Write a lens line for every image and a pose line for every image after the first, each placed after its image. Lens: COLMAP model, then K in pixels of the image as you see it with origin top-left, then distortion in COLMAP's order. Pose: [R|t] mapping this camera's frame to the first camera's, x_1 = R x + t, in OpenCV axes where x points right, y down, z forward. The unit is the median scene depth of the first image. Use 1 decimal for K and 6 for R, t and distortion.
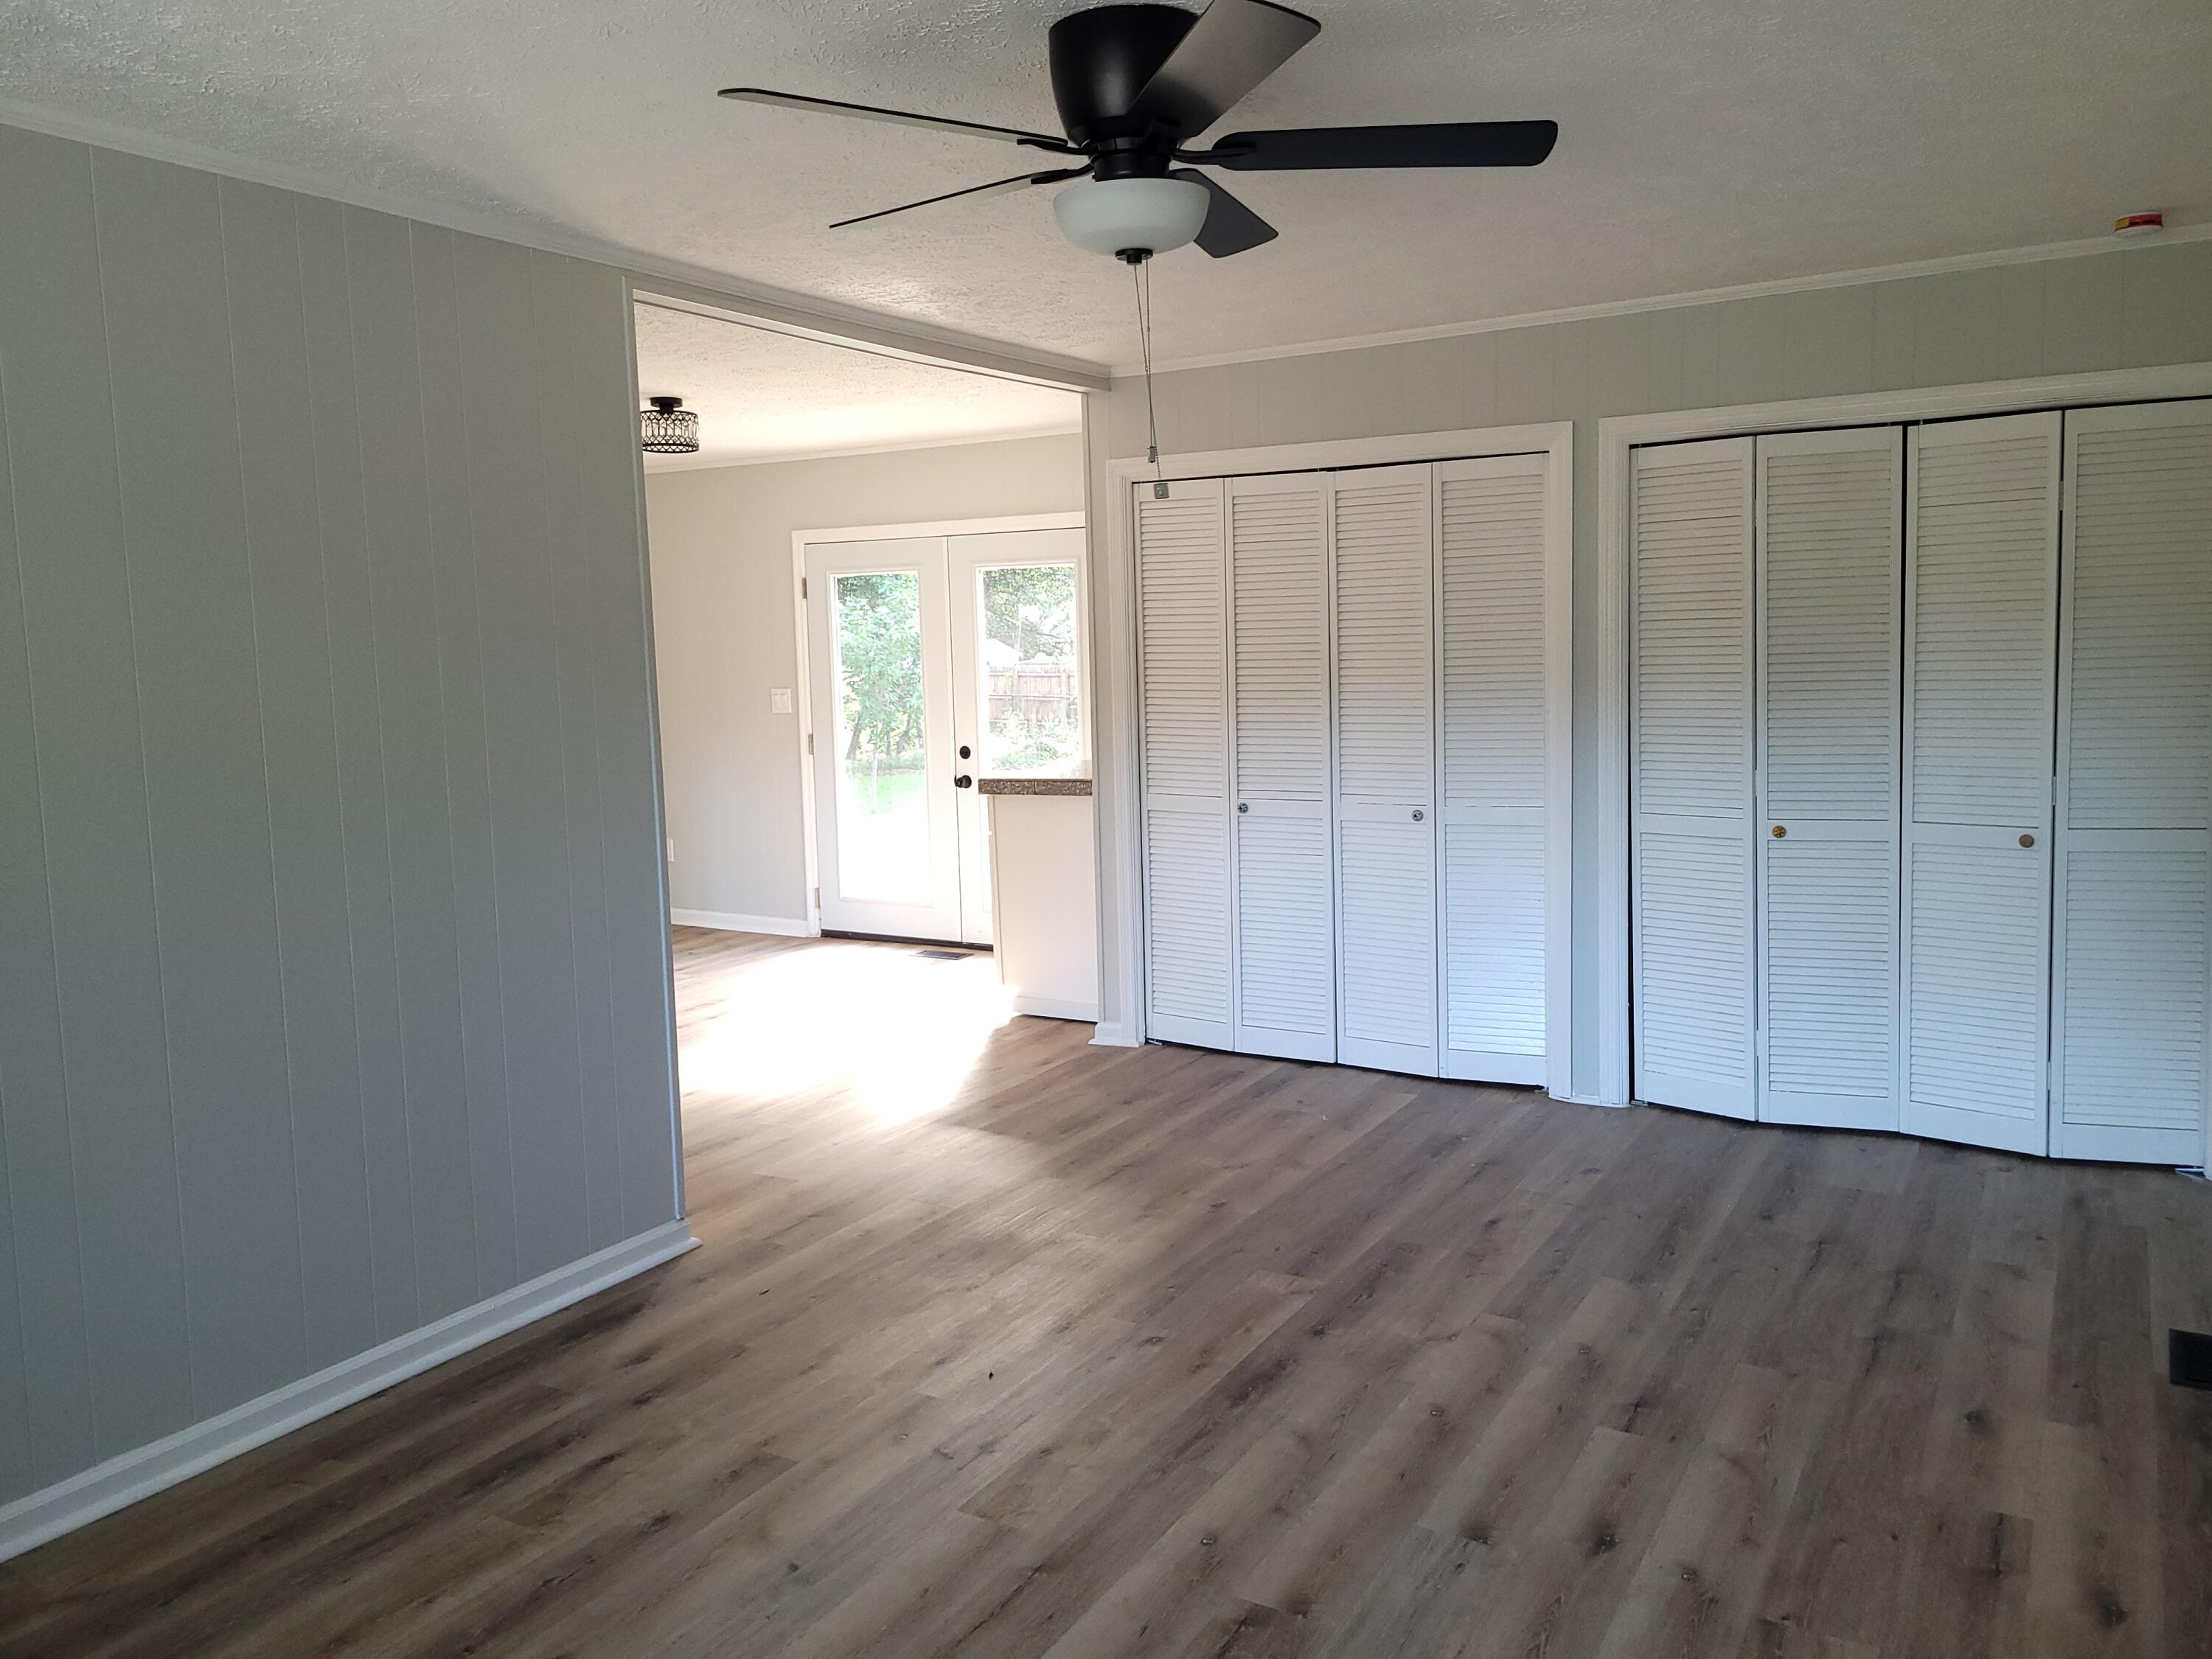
lens RADIAL K [[1662.6, 0, 1104.5], [0, 1662.6, 780.2], [0, 0, 1]] dist [0.061684, -0.047146]
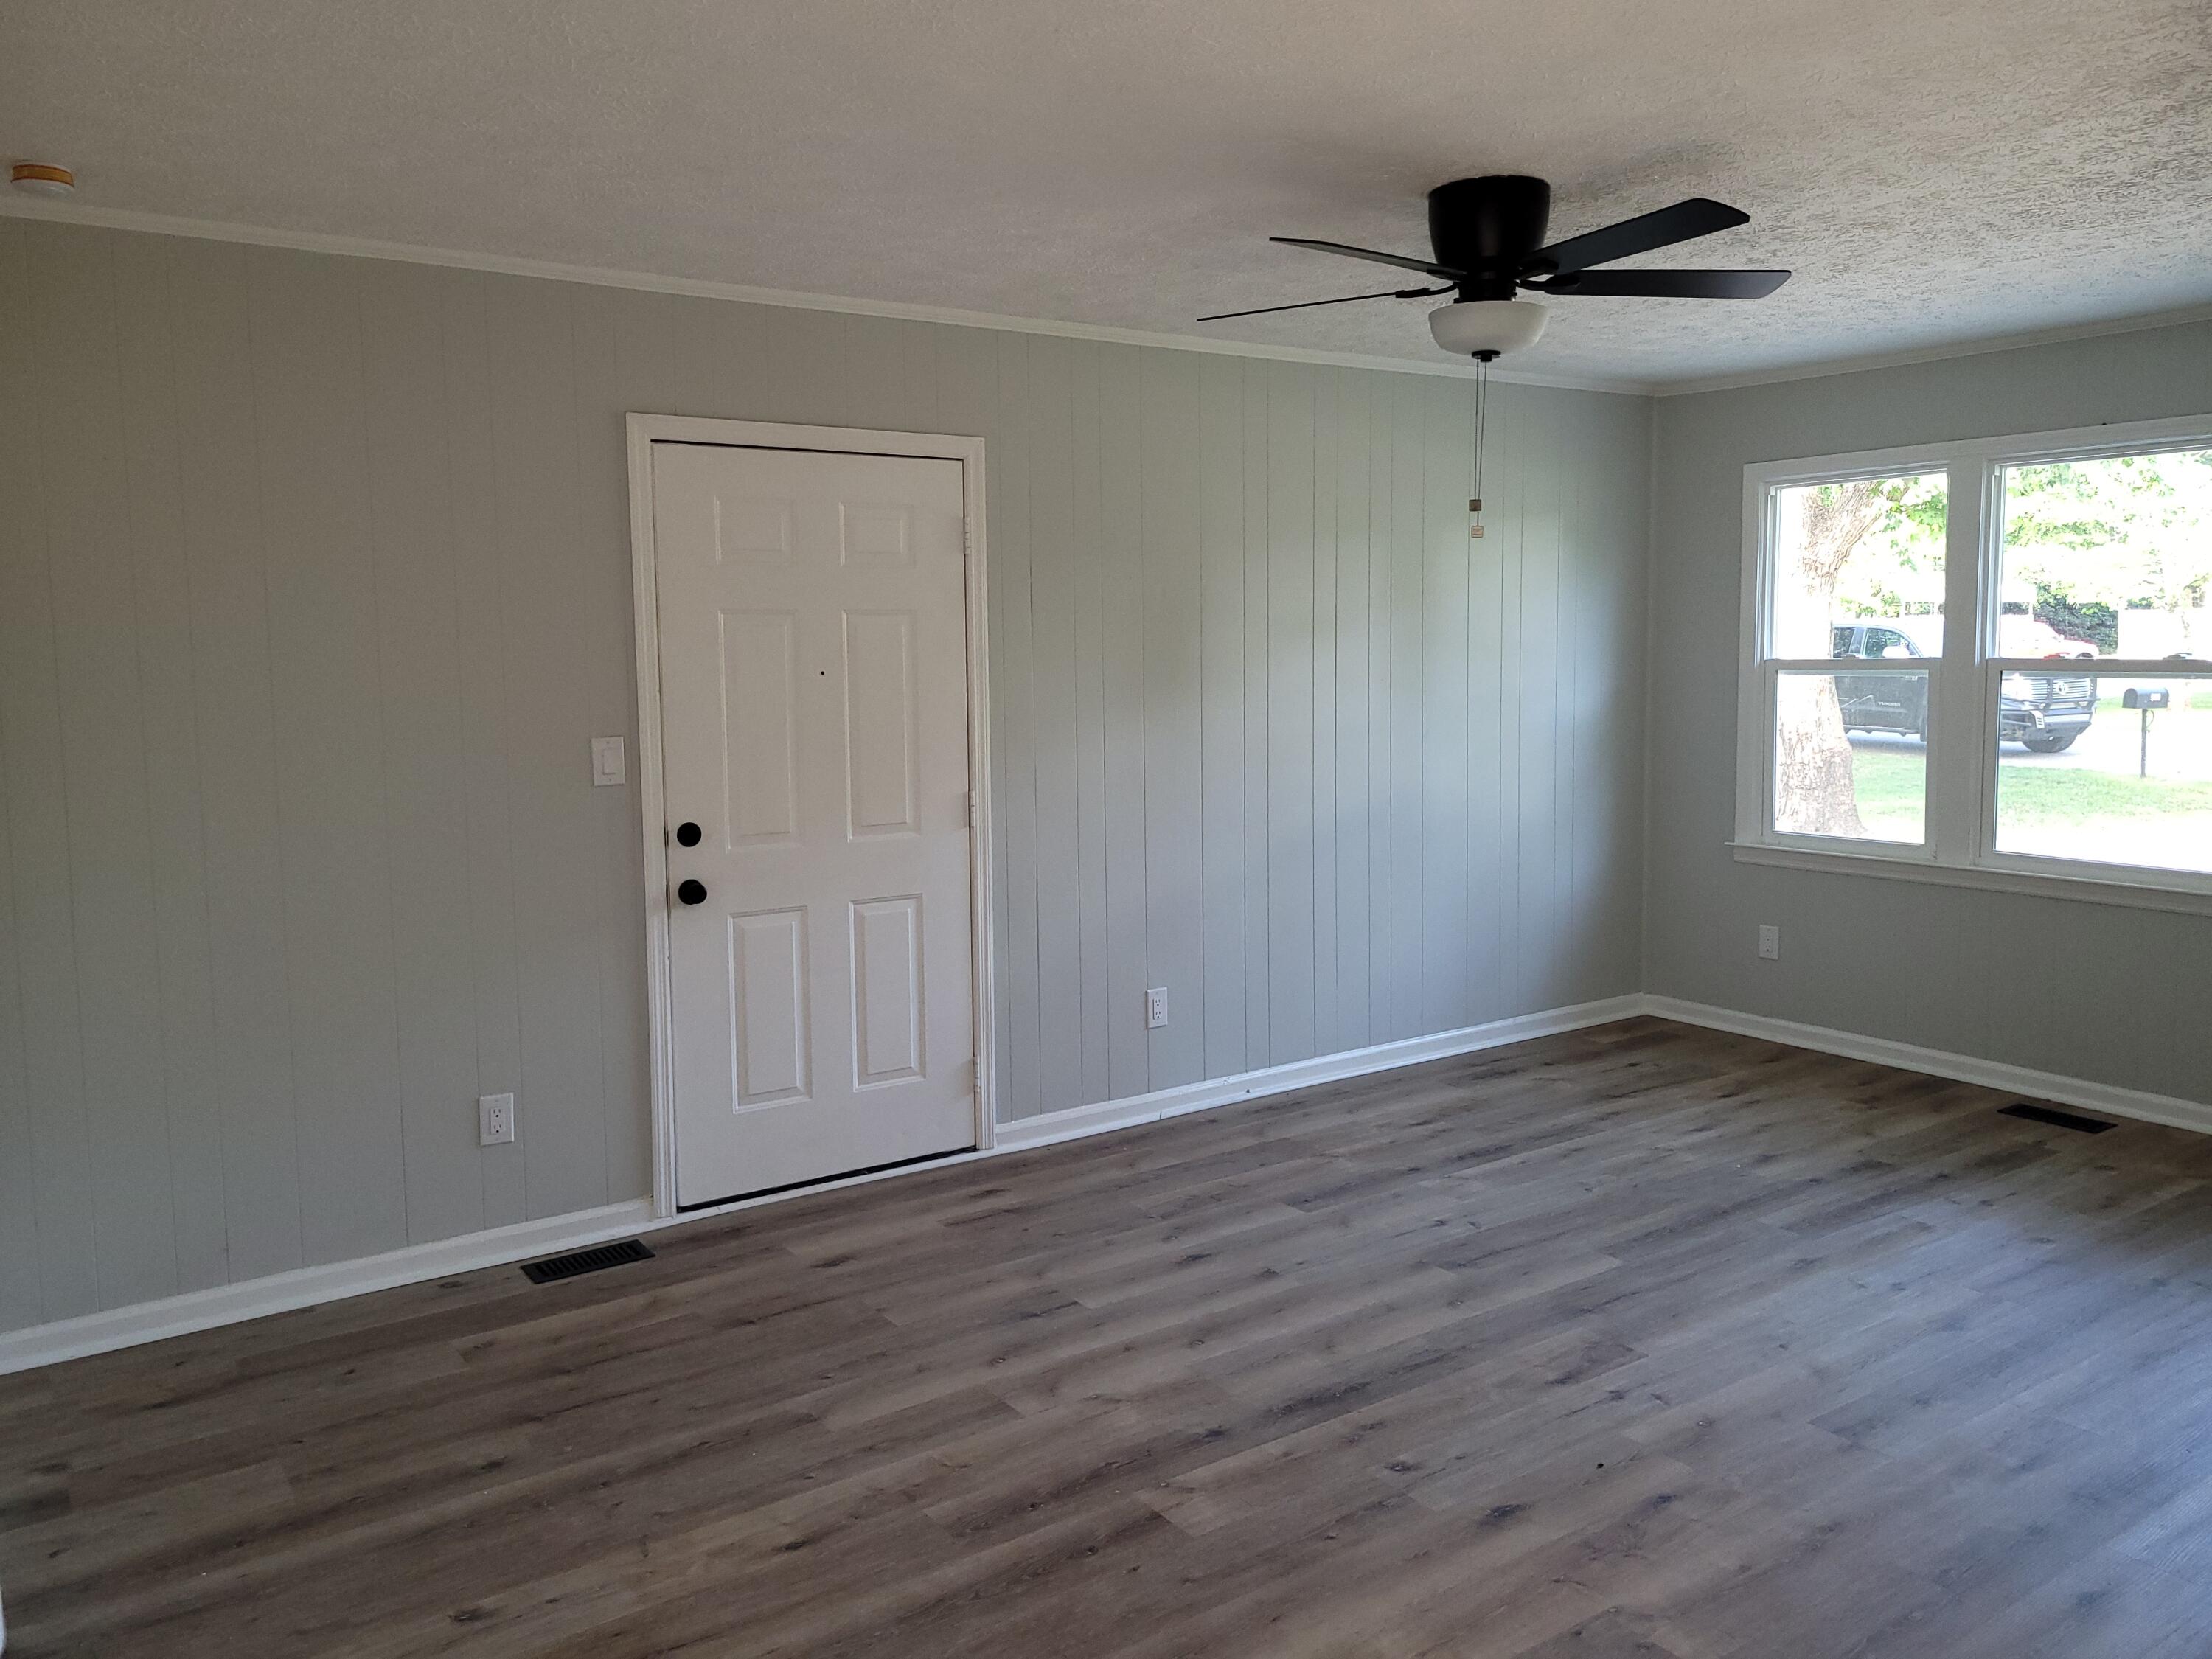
lens RADIAL K [[1662.6, 0, 1104.5], [0, 1662.6, 780.2], [0, 0, 1]] dist [0.061684, -0.047146]
pose [[-0.911742, 0.004296, 0.410742, -0.178135], [0.075069, 0.984847, 0.156335, -0.149934], [-0.403846, 0.173371, -0.898249, 1.684831]]
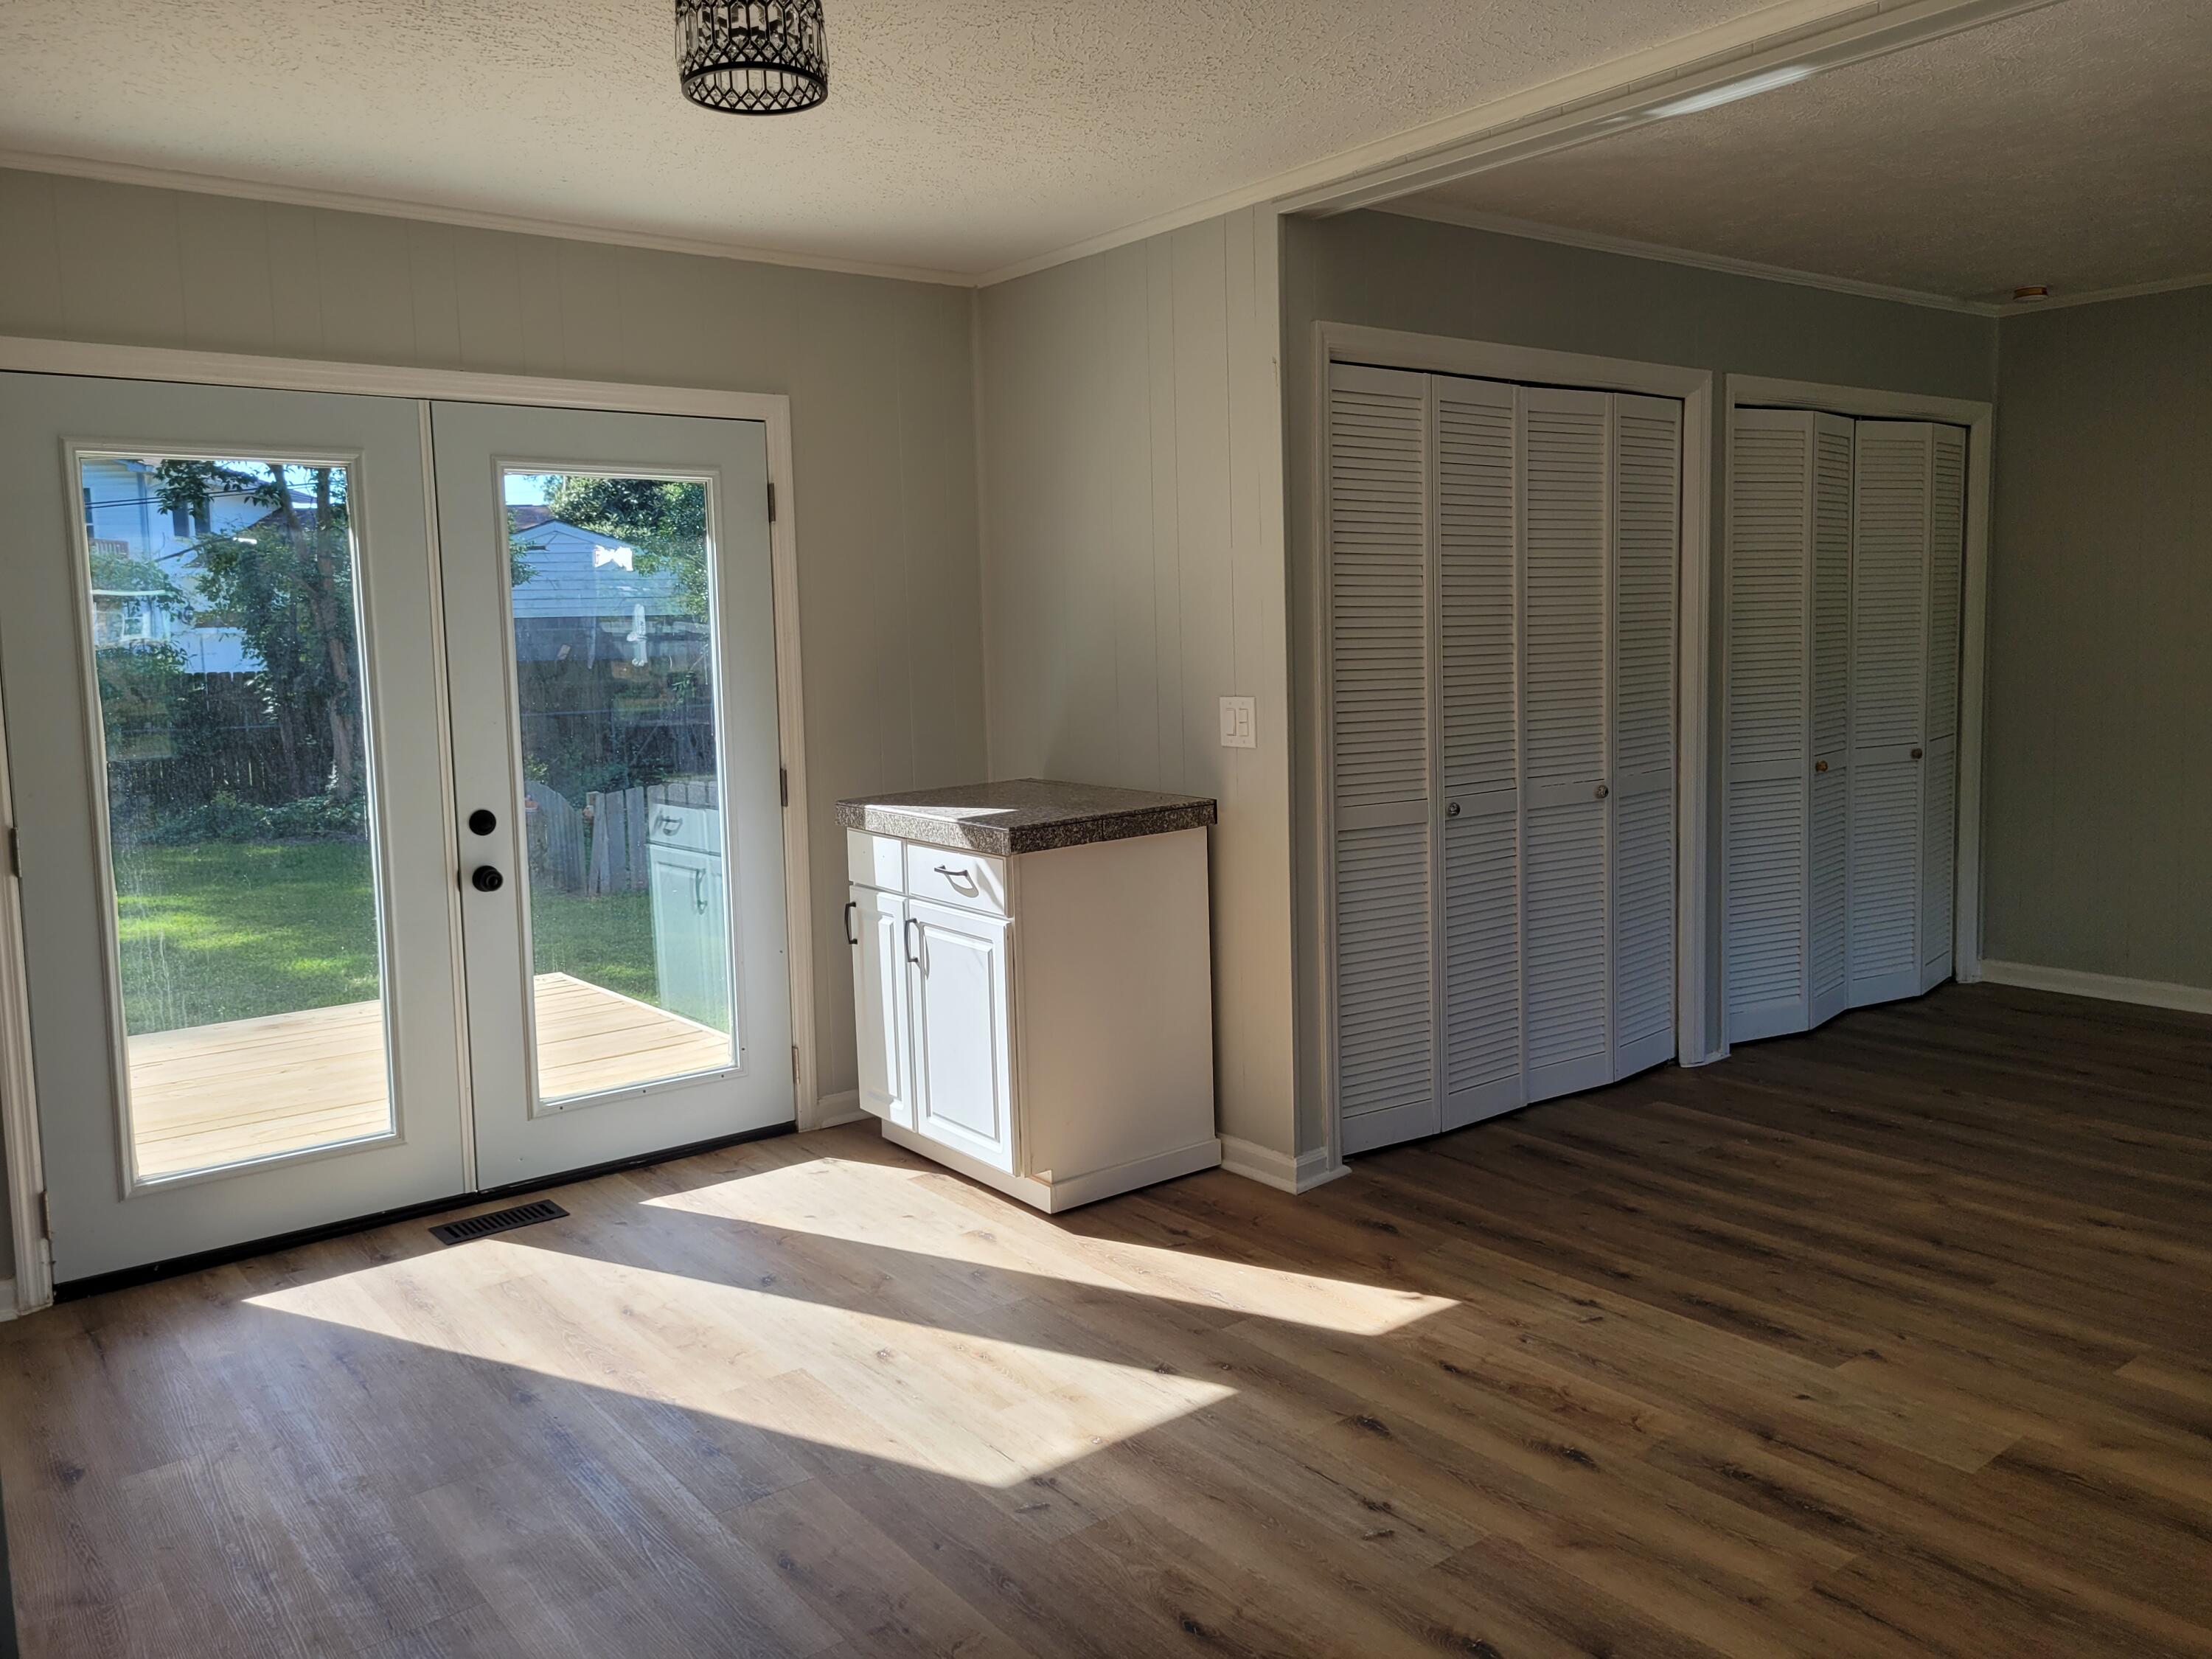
lens RADIAL K [[1662.6, 0, 1104.5], [0, 1662.6, 780.2], [0, 0, 1]] dist [0.061684, -0.047146]
pose [[0.359659, -0.066987, 0.930676, -1.055266], [0.100007, 0.994442, 0.032930, -0.057982], [-0.927709, 0.081230, 0.364359, 1.327730]]
